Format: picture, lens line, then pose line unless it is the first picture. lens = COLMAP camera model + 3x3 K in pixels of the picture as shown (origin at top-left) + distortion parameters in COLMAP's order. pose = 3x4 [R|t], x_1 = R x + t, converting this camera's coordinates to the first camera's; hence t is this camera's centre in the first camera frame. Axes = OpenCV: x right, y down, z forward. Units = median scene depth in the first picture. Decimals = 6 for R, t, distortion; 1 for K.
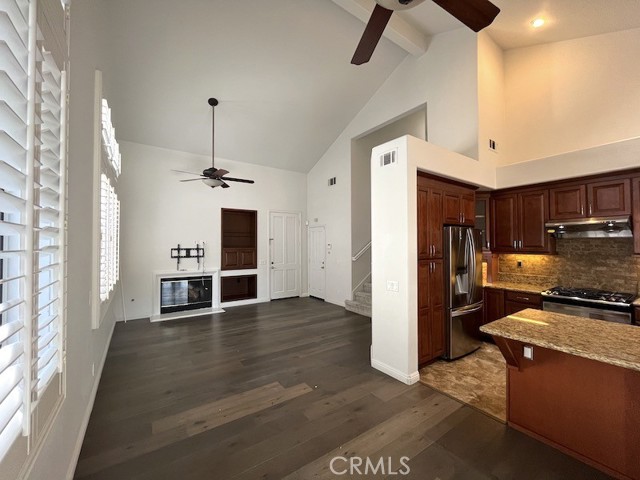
lens RADIAL K [[261.1, 0, 318.4], [0, 261.1, 239.8], [0, 0, 1]] dist [-0.004688, 0.001180]
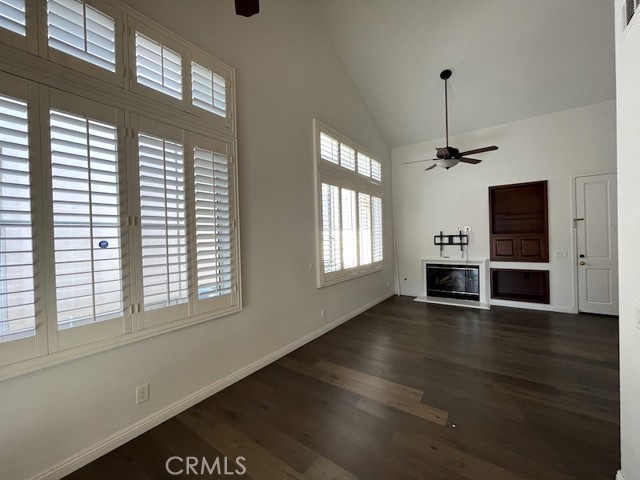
lens RADIAL K [[261.1, 0, 318.3], [0, 261.1, 239.5], [0, 0, 1]] dist [-0.004688, 0.001180]
pose [[0.335075, 0.000137, -0.942191, 0.307484], [0.040863, 0.999057, 0.014677, 0.016775], [0.941305, -0.043419, 0.334754, 0.249607]]
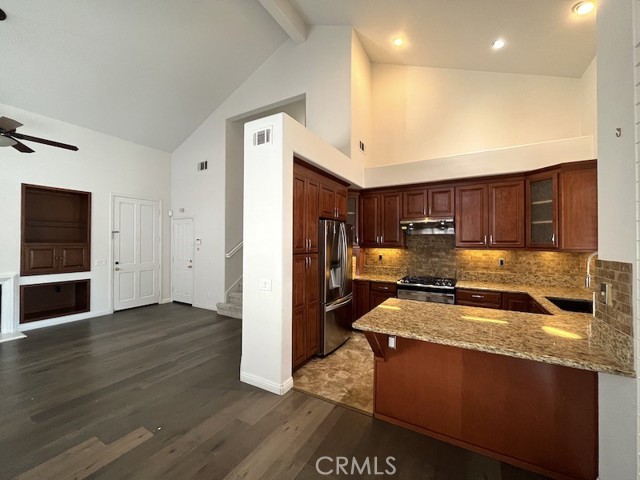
lens RADIAL K [[261.1, 0, 318.4], [0, 261.1, 240.0], [0, 0, 1]] dist [-0.004688, 0.001180]
pose [[0.904261, 0.008759, 0.426890, 0.044831], [-0.012980, 0.999891, 0.006979, 0.012434], [-0.426783, -0.011852, 0.904276, 0.087603]]
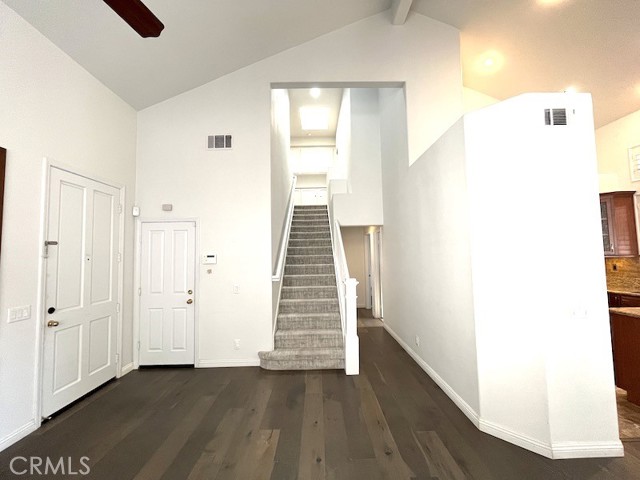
lens RADIAL K [[261.1, 0, 317.5], [0, 261.1, 240.1], [0, 0, 1]] dist [-0.004688, 0.001180]
pose [[0.560944, 0.039917, 0.826891, -0.389830], [0.004840, 0.998662, -0.051492, 0.020797], [-0.827839, 0.032886, 0.560000, 0.733856]]
